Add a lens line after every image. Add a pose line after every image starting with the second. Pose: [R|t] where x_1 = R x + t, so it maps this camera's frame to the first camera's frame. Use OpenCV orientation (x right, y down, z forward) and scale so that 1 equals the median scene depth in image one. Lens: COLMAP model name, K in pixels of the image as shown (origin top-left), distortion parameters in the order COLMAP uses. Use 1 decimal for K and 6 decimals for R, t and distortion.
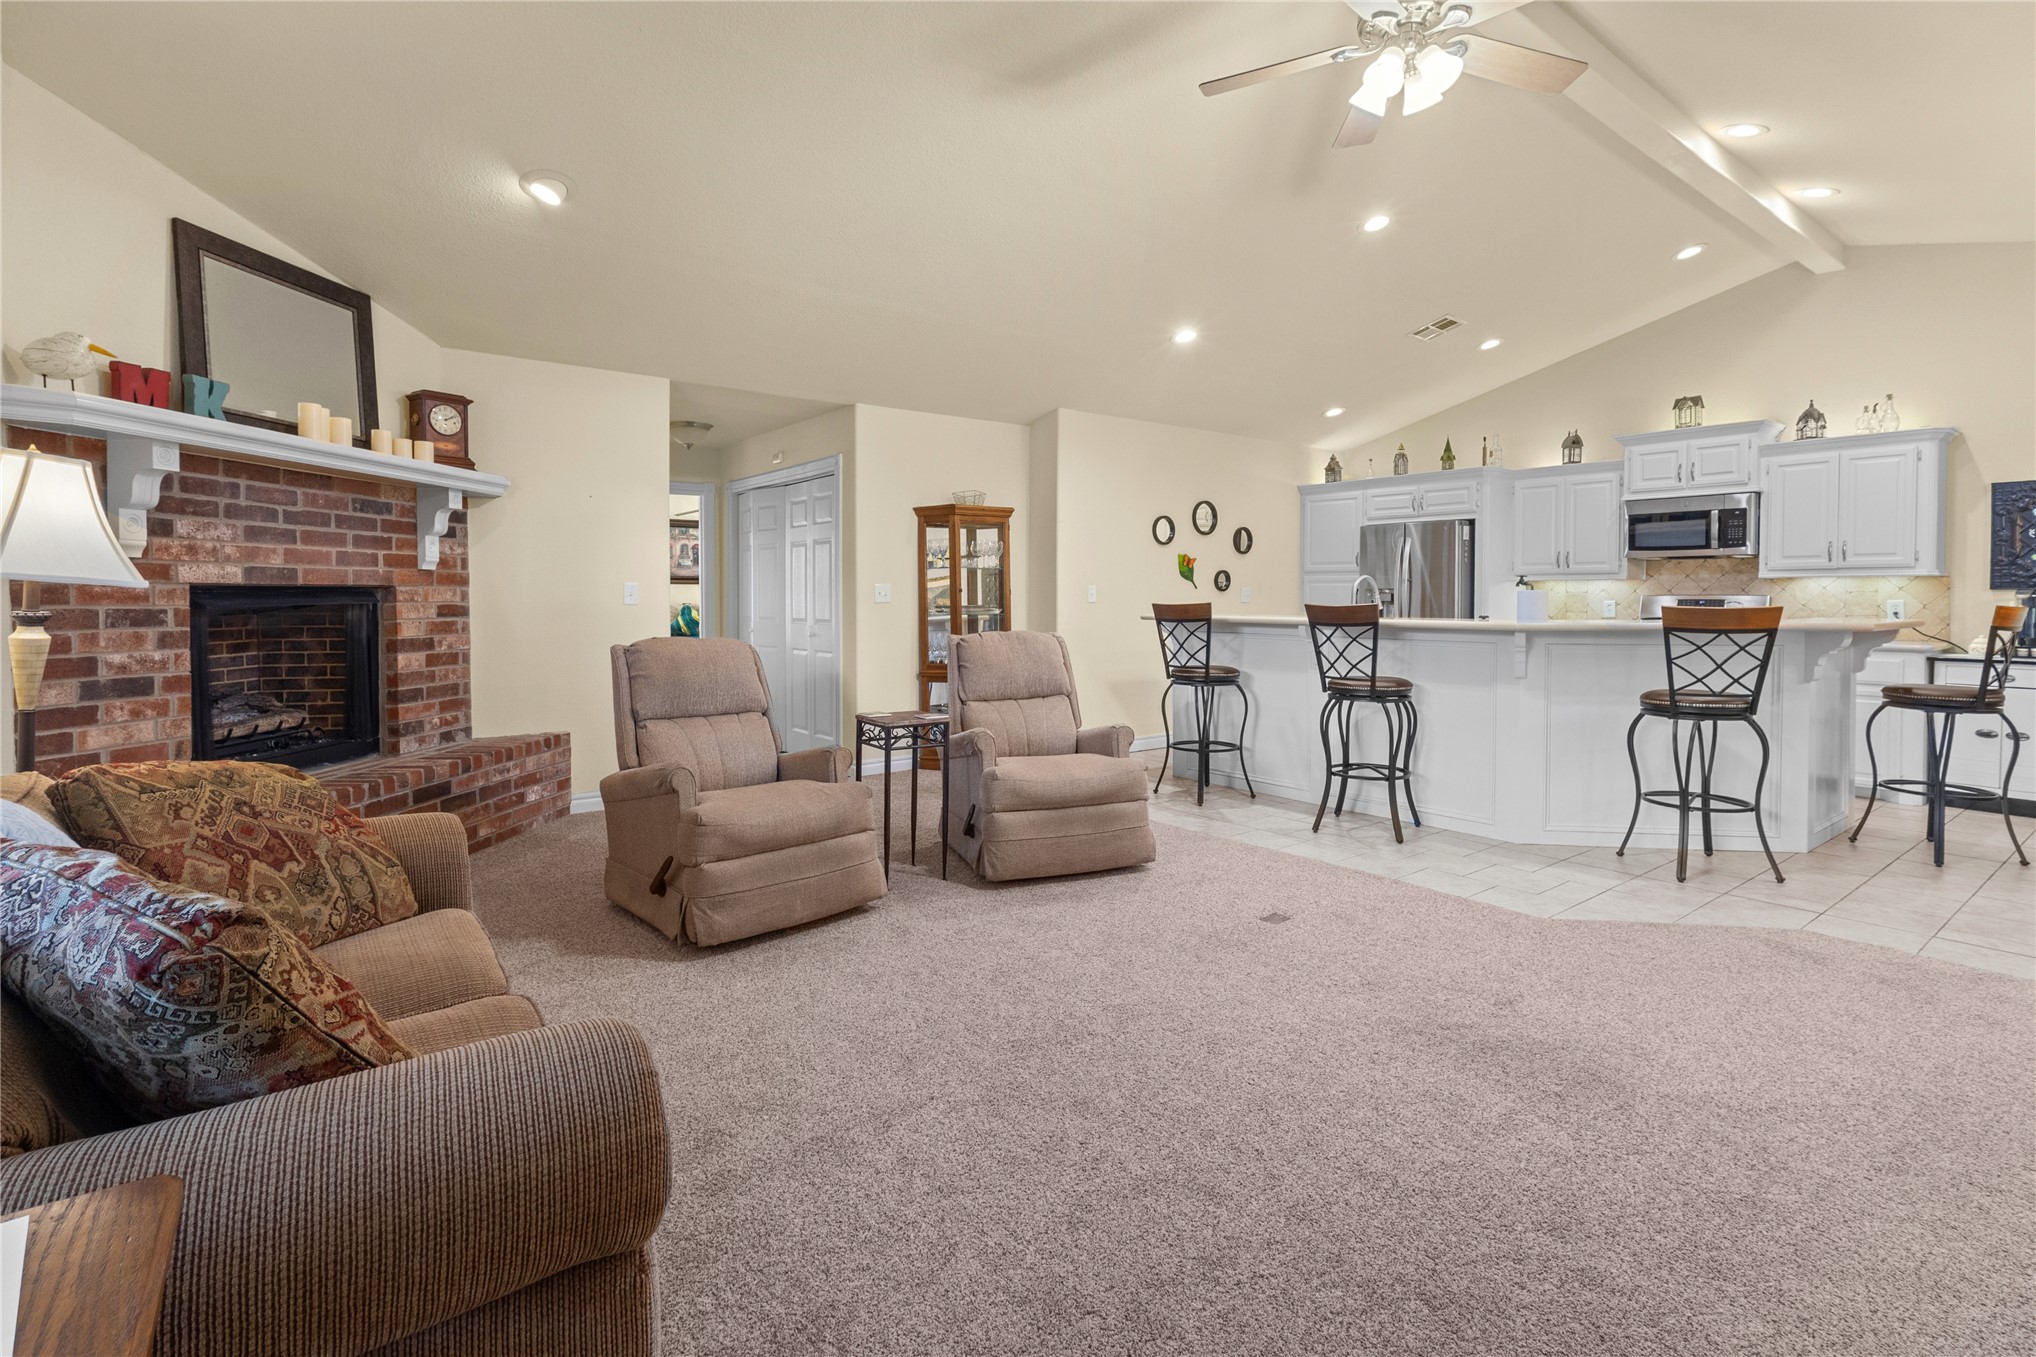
lens RADIAL K [[970.0, 0, 1009.5], [0, 970.0, 613.2], [0, 0, 1]] dist [0.003372, 0.001224]
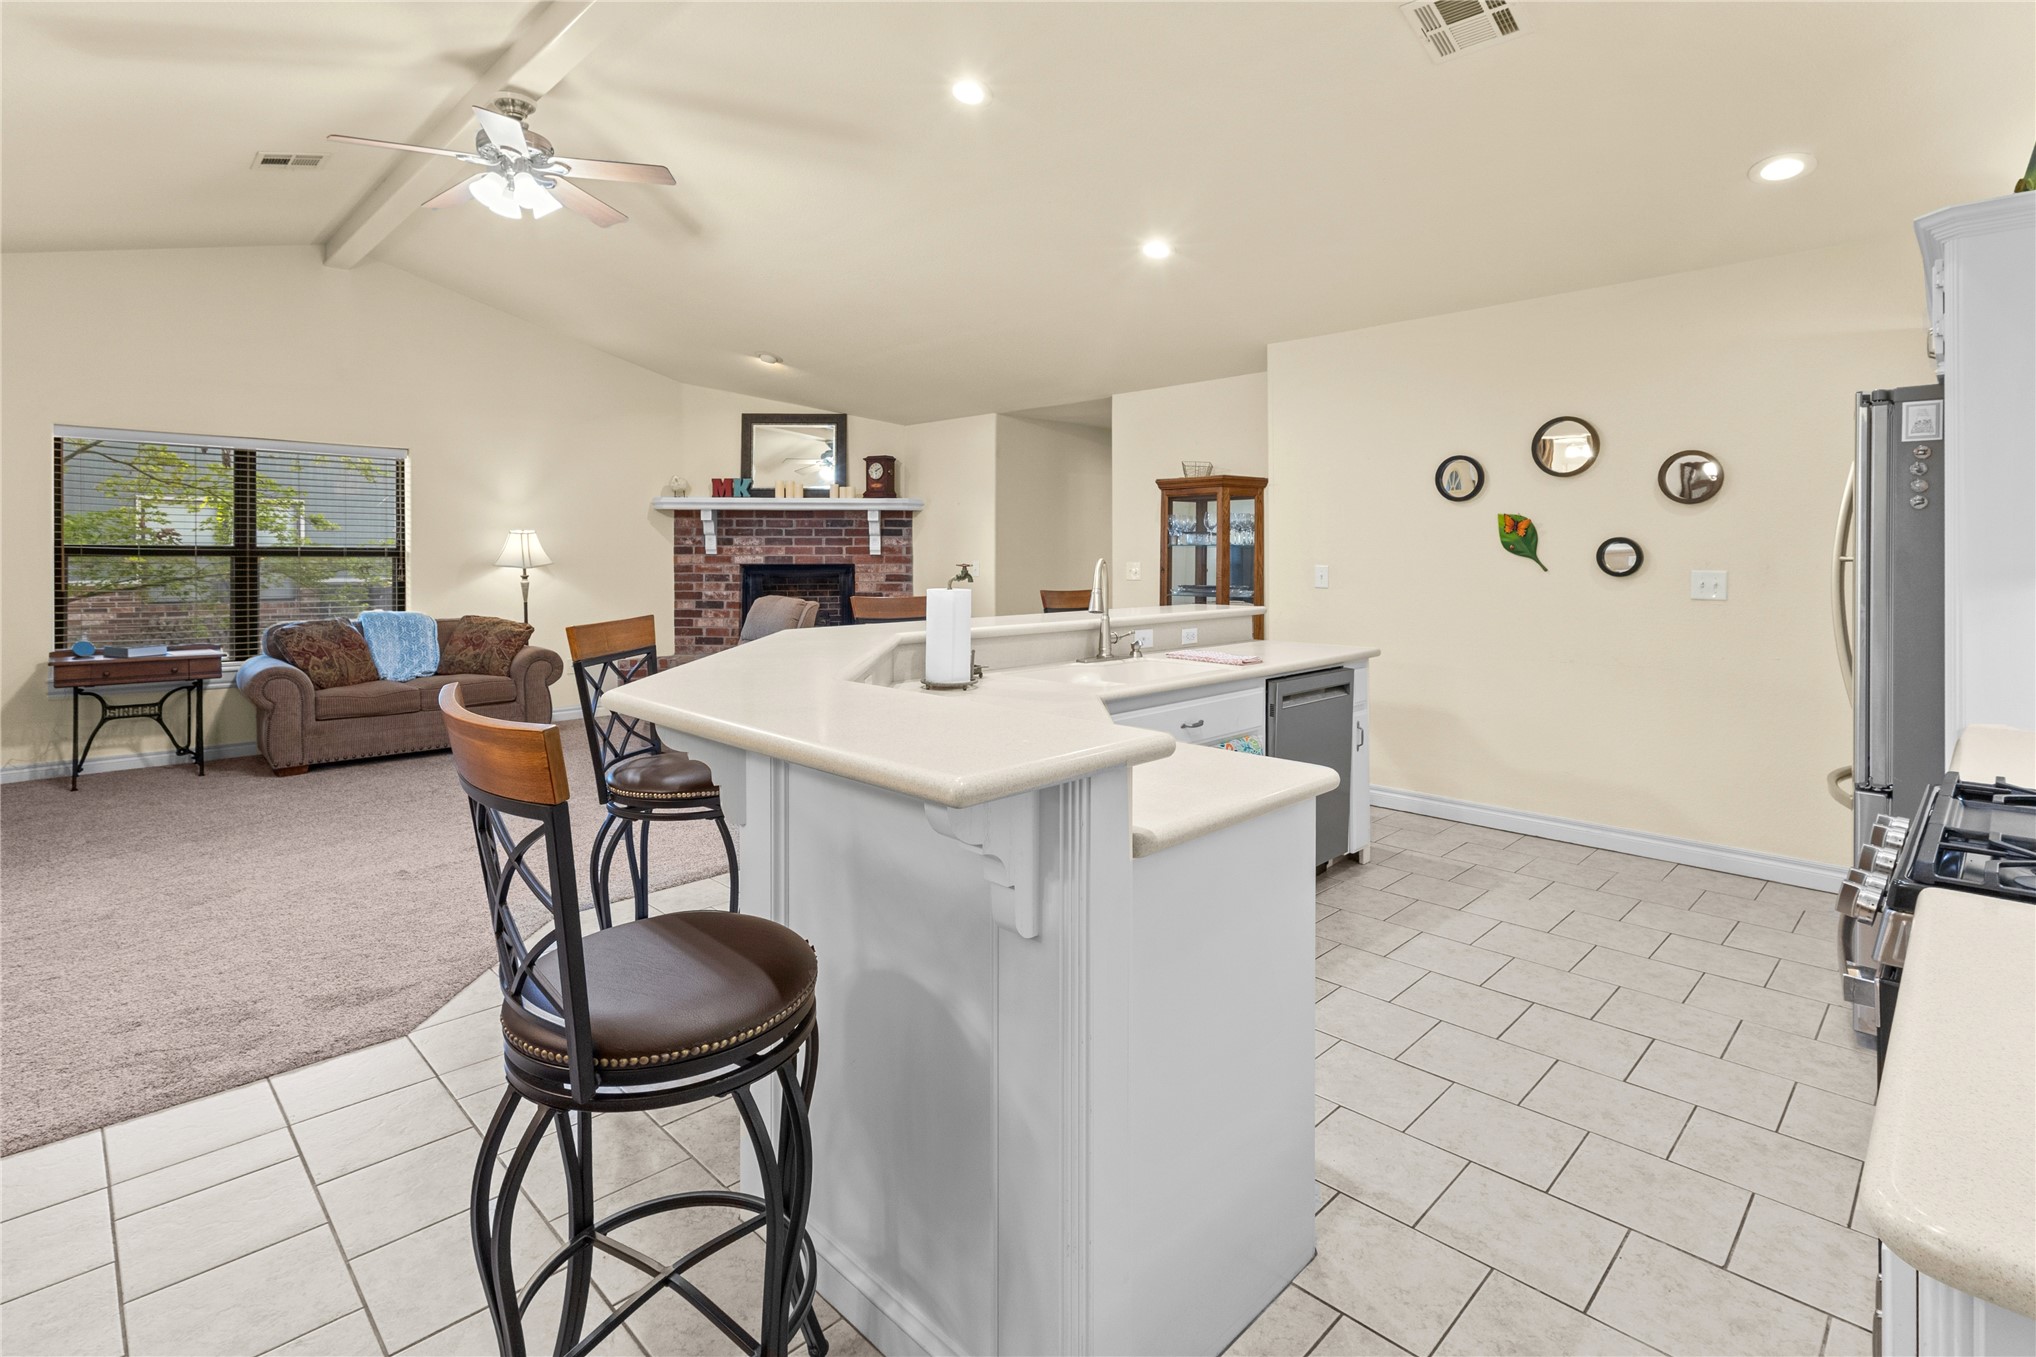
lens RADIAL K [[970.0, 0, 1013.7], [0, 970.0, 556.4], [0, 0, 1]] dist [0.003372, 0.001224]
pose [[0.131371, 0.001664, -0.991332, 0.965312], [-0.020153, 0.999796, -0.000992, -0.035816], [0.991128, 0.020109, 0.131378, 0.802747]]
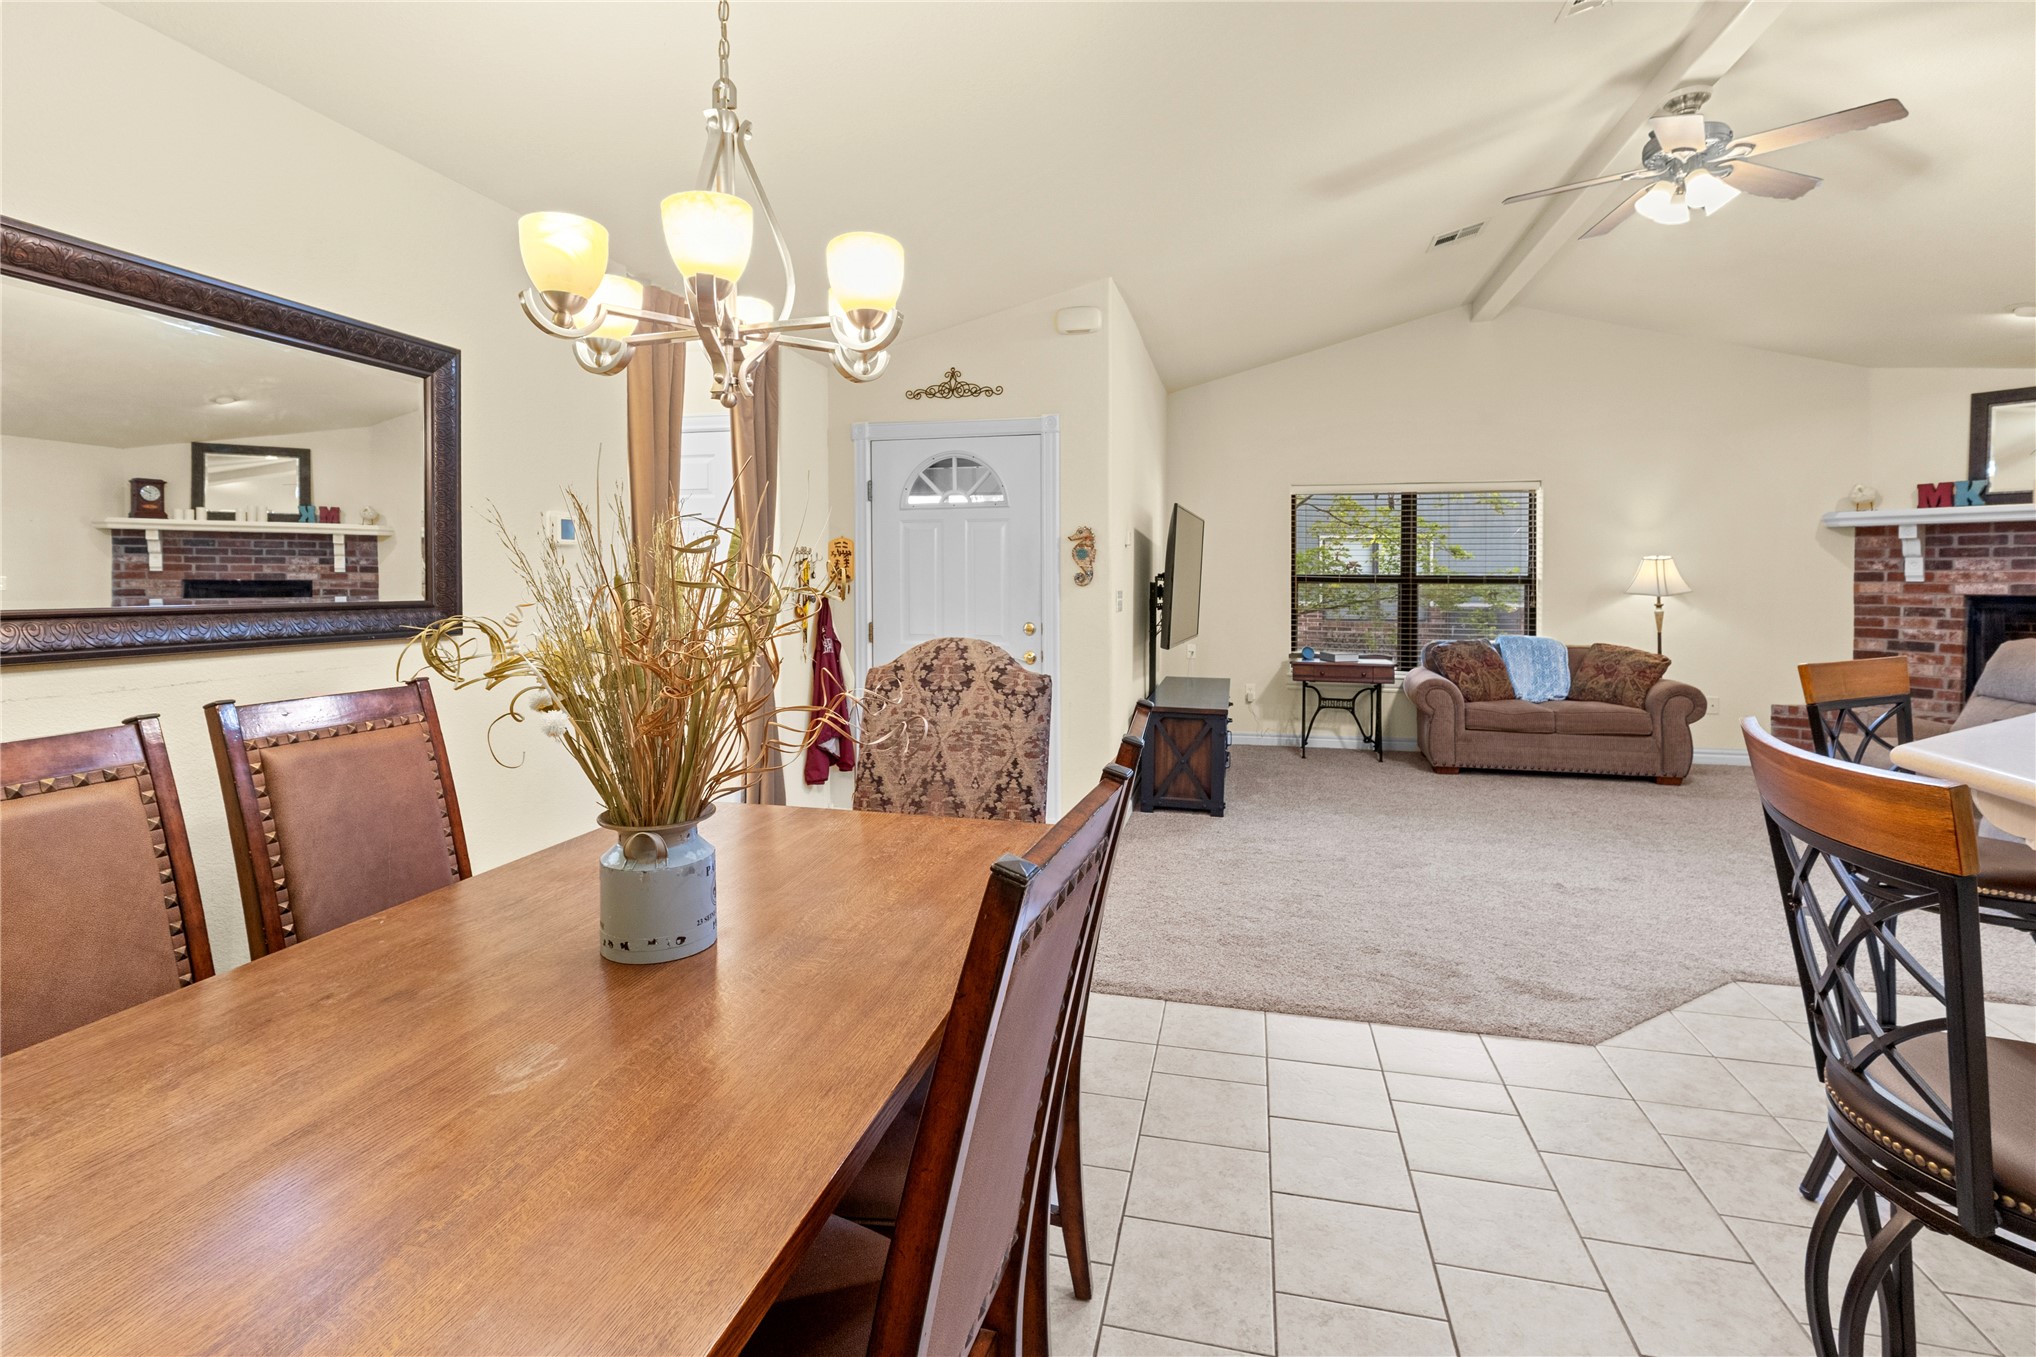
lens RADIAL K [[970.0, 0, 1019.6], [0, 970.0, 598.8], [0, 0, 1]] dist [0.003372, 0.001224]
pose [[-0.776034, 0.010724, -0.630600, 0.988096], [-0.013510, 0.999343, 0.033621, -0.035423], [0.630546, 0.034611, -0.775380, 0.768262]]
